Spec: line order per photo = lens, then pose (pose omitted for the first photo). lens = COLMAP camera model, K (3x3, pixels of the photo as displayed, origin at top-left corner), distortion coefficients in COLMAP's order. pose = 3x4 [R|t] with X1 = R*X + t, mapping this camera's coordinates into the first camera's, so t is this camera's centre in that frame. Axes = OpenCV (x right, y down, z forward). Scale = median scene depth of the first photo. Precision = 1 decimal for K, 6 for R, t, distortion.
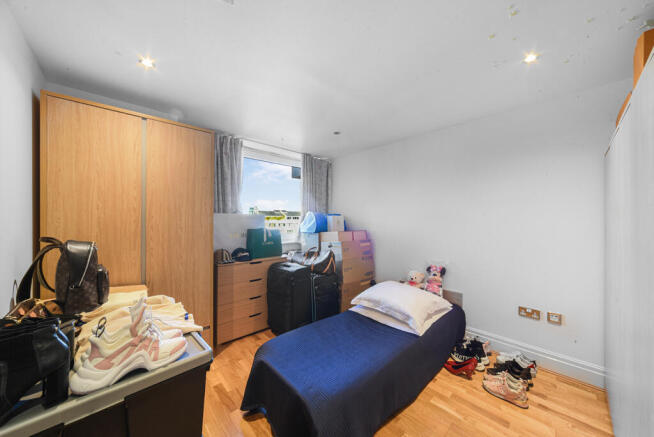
lens RADIAL K [[232.8, 0, 327.0], [0, 232.8, 218.5], [0, 0, 1]] dist [0.001178, 0.000164]
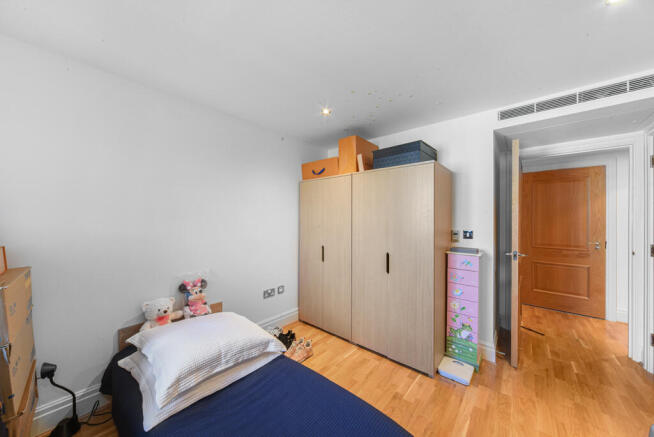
lens RADIAL K [[232.8, 0, 327.0], [0, 232.8, 218.5], [0, 0, 1]] dist [0.001178, 0.000164]
pose [[-0.101510, 0.001572, 0.994833, -0.419203], [-0.003787, 0.999991, -0.001967, 0.002408], [-0.994827, -0.003967, -0.101503, 0.814448]]
